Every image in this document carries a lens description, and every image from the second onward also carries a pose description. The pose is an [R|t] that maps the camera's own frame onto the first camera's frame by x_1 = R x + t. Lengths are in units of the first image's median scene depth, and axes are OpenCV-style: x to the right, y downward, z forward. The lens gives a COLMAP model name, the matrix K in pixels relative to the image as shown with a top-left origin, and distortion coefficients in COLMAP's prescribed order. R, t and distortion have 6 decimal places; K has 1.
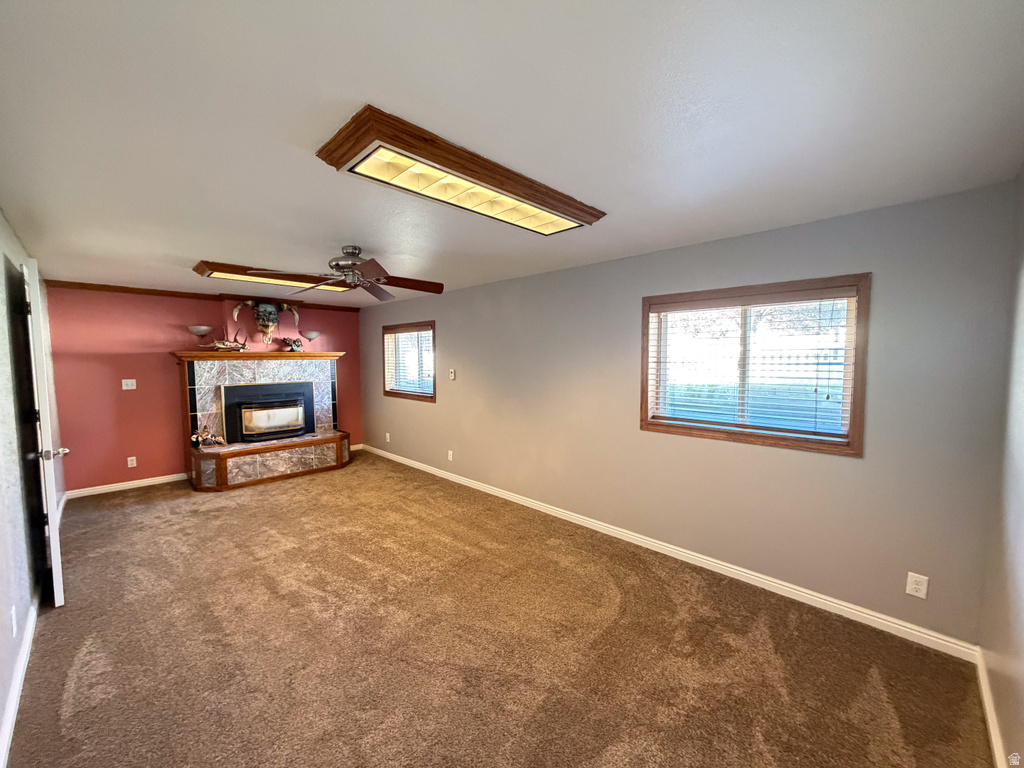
lens RADIAL K [[408.3, 0, 509.7], [0, 408.3, 385.3], [0, 0, 1]] dist [0.001084, -0.000070]
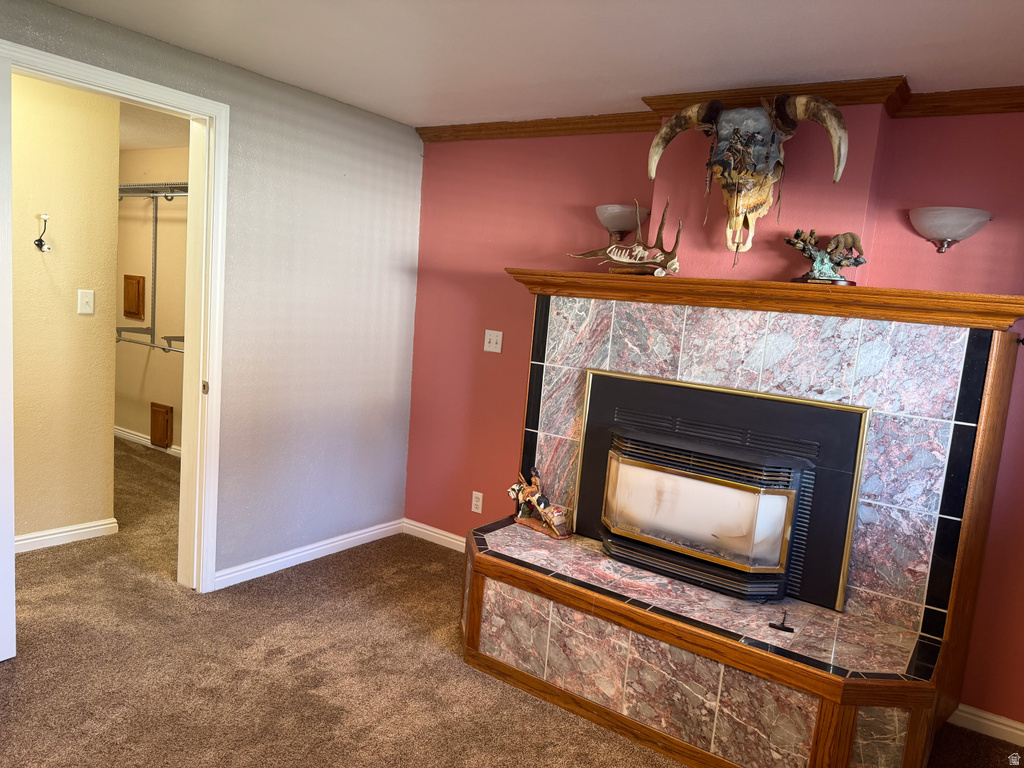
lens RADIAL K [[719.4, 0, 511.0], [0, 719.4, 388.7], [0, 0, 1]] dist [0.131340, -0.251002]
pose [[0.161999, 0.149738, -0.975364, -0.104112], [-0.146649, 0.981097, 0.126261, -0.050540], [0.975833, 0.122582, 0.180895, 0.796546]]
